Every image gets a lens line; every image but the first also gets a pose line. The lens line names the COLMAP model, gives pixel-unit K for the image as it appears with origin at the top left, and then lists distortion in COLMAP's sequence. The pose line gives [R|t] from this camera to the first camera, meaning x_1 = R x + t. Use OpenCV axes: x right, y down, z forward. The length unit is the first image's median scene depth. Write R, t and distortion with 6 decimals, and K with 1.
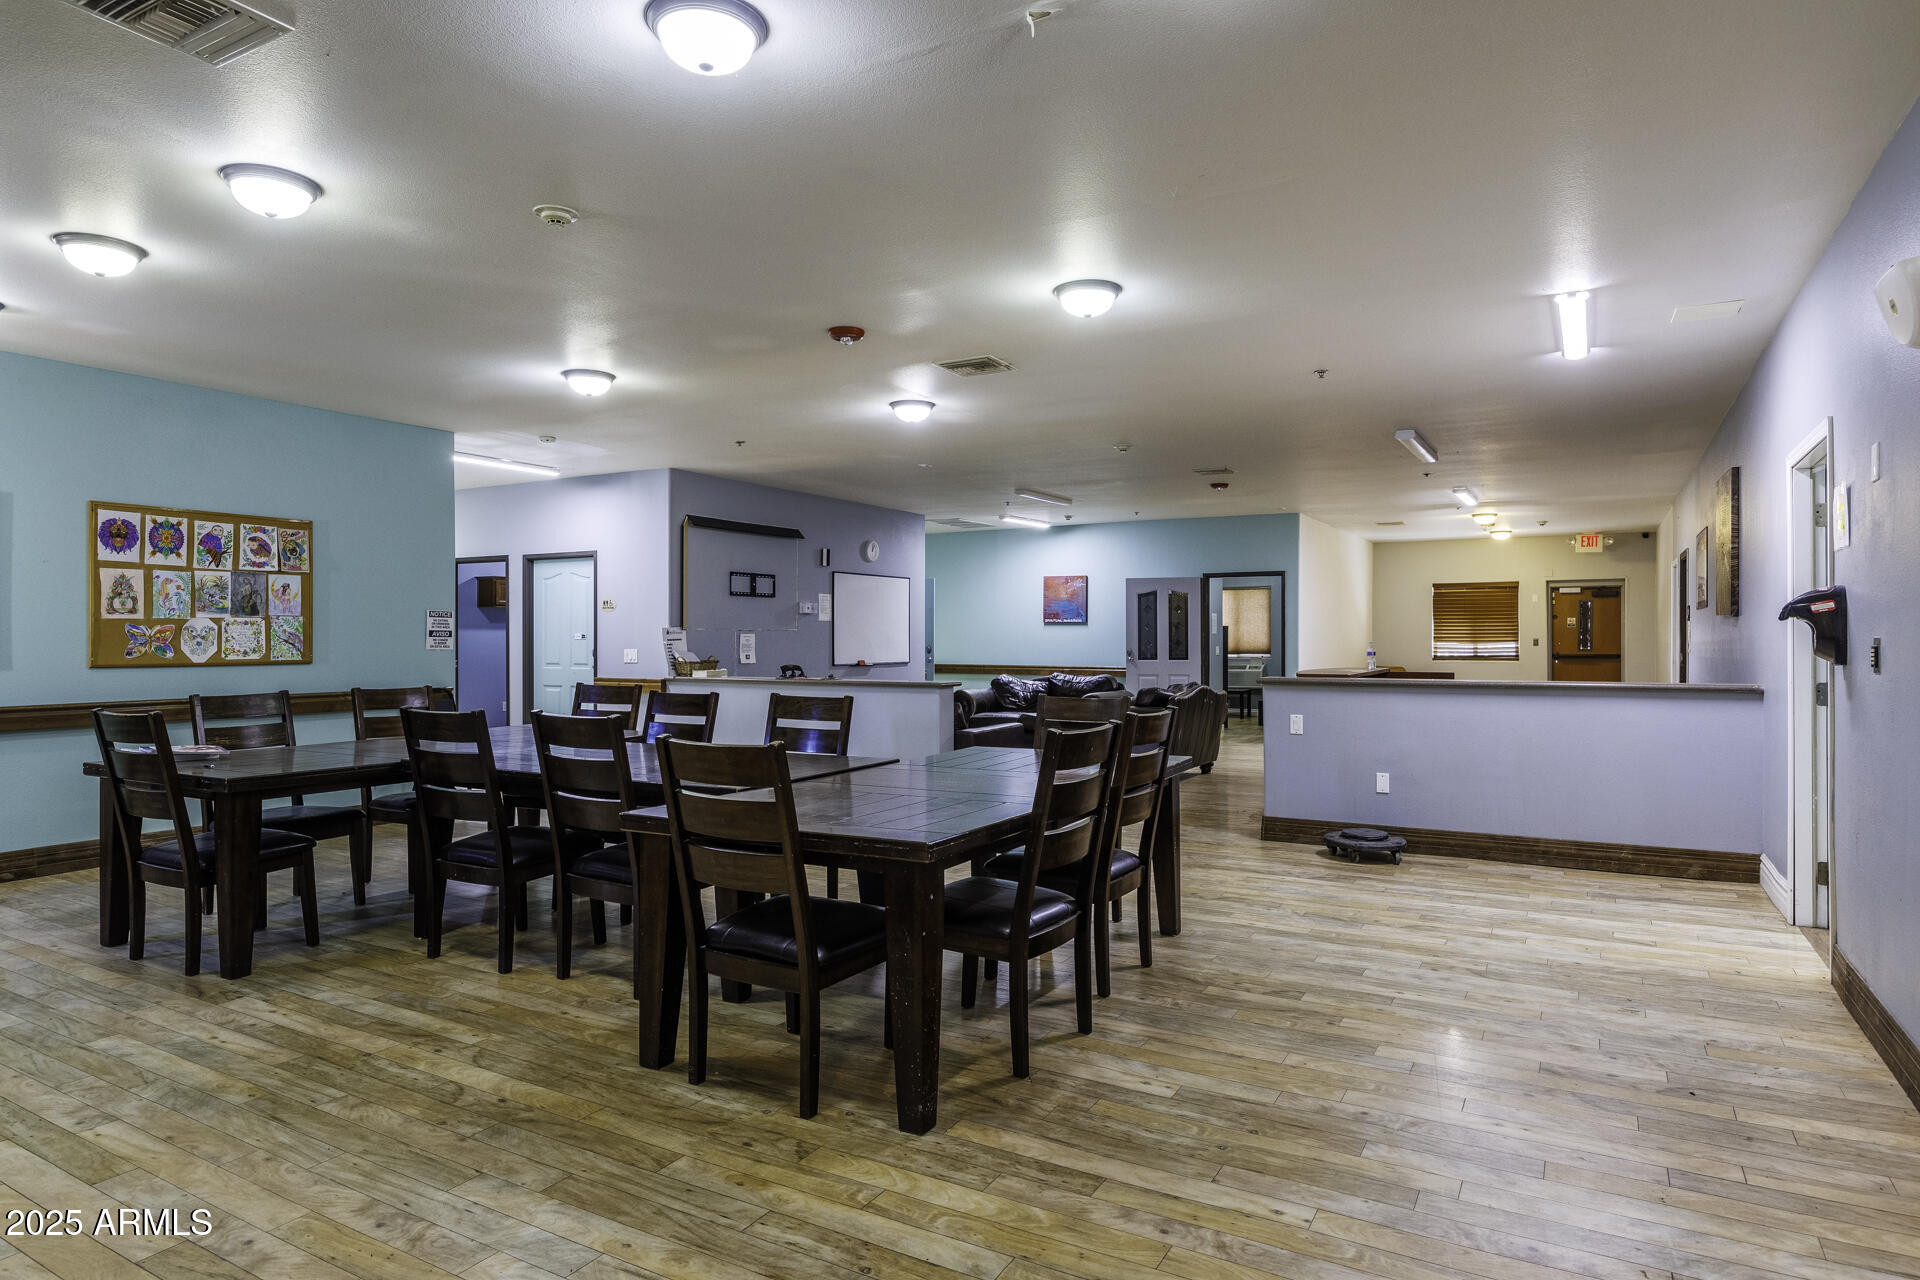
lens RADIAL K [[1111.3, 0, 995.8], [0, 1111.3, 644.0], [0, 0, 1]] dist [-0.008888, 0.005243]
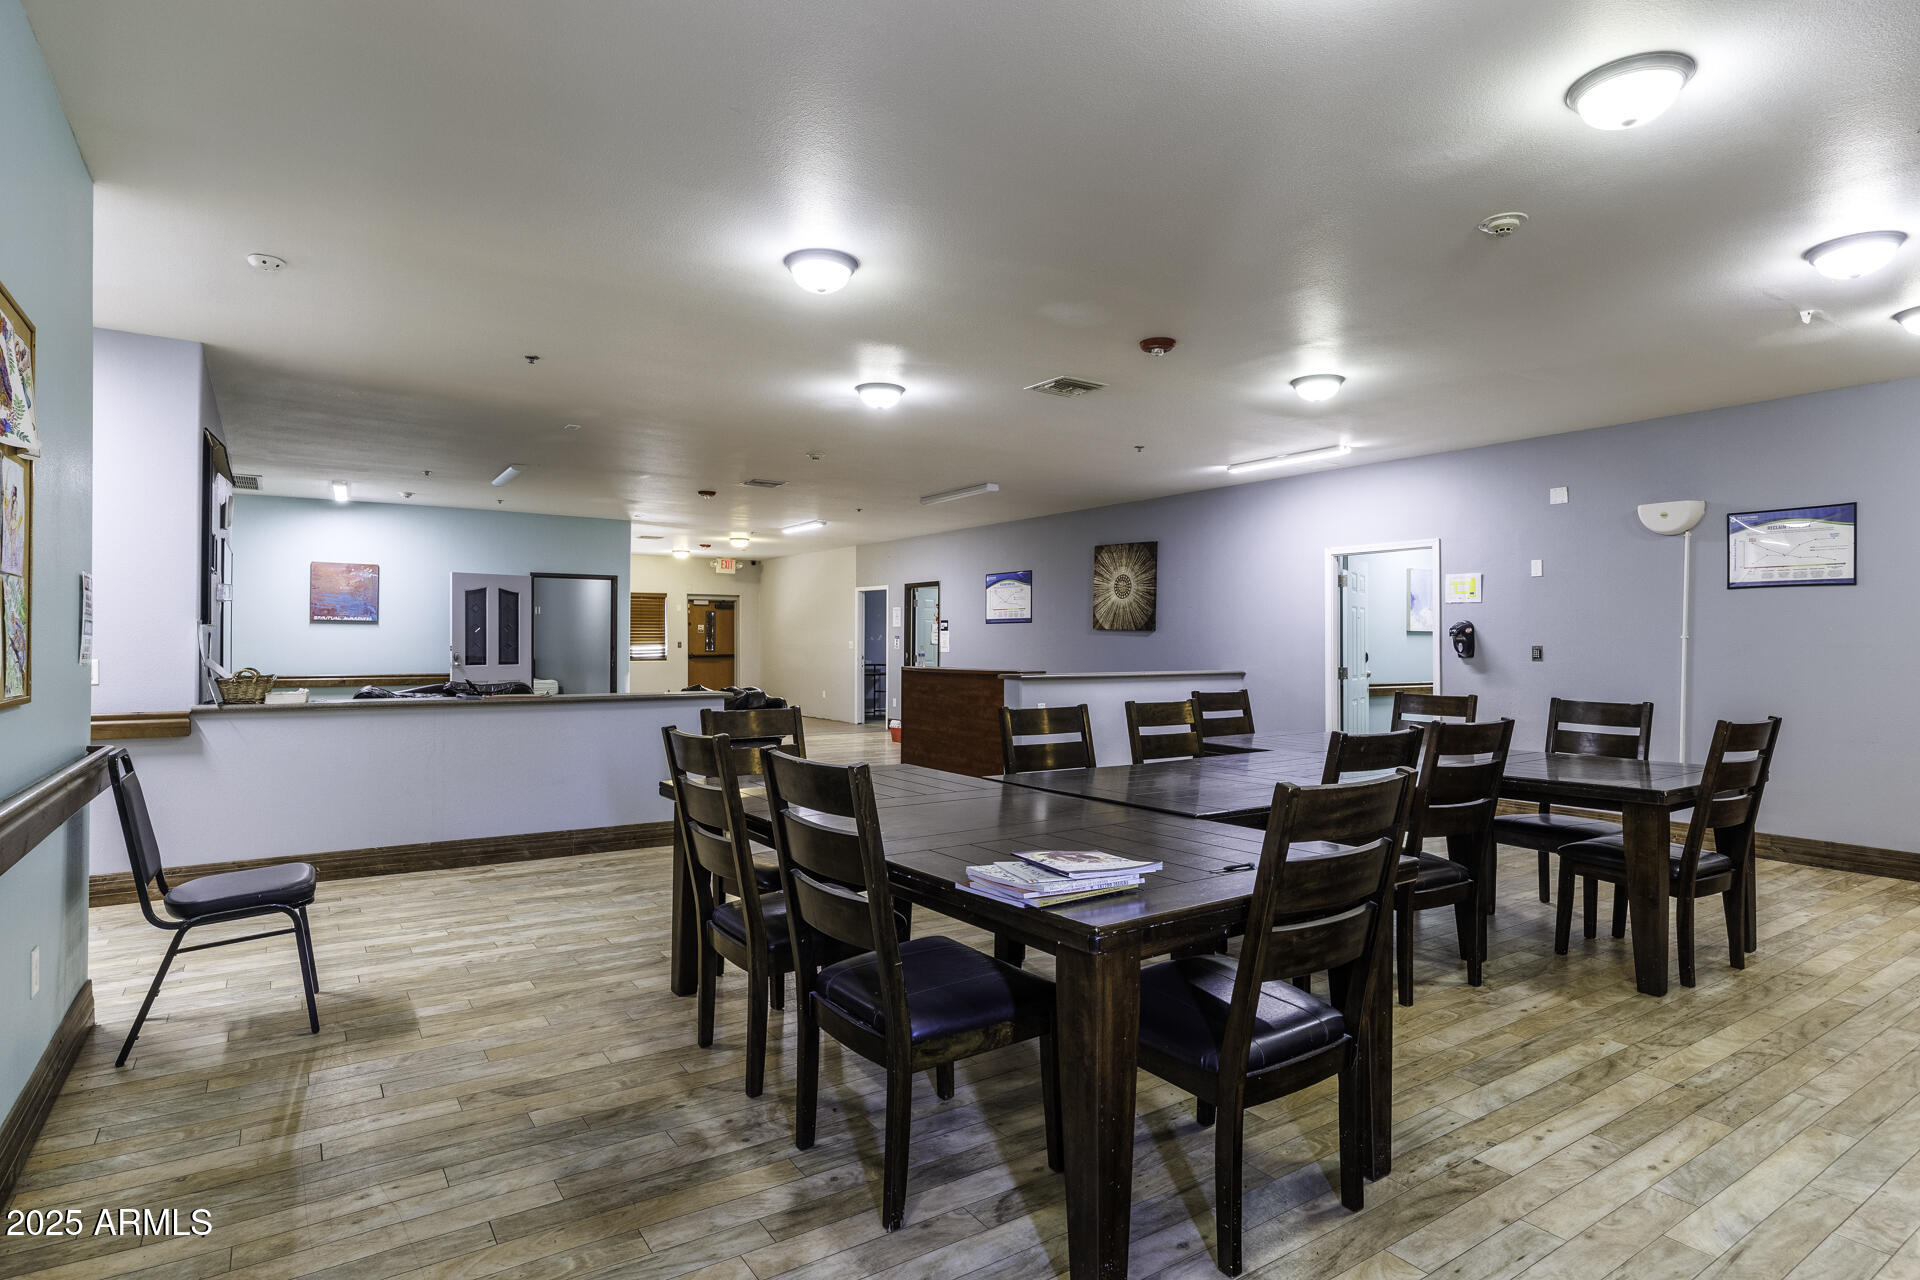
lens RADIAL K [[986.5, 0, 966.2], [0, 986.5, 631.2], [0, 0, 1]] dist [-0.005703, -0.001915]
pose [[0.456271, 0.012469, 0.889754, -0.528893], [0.000856, 0.999895, -0.014451, -0.000864], [-0.889841, 0.007355, 0.456212, 0.385457]]
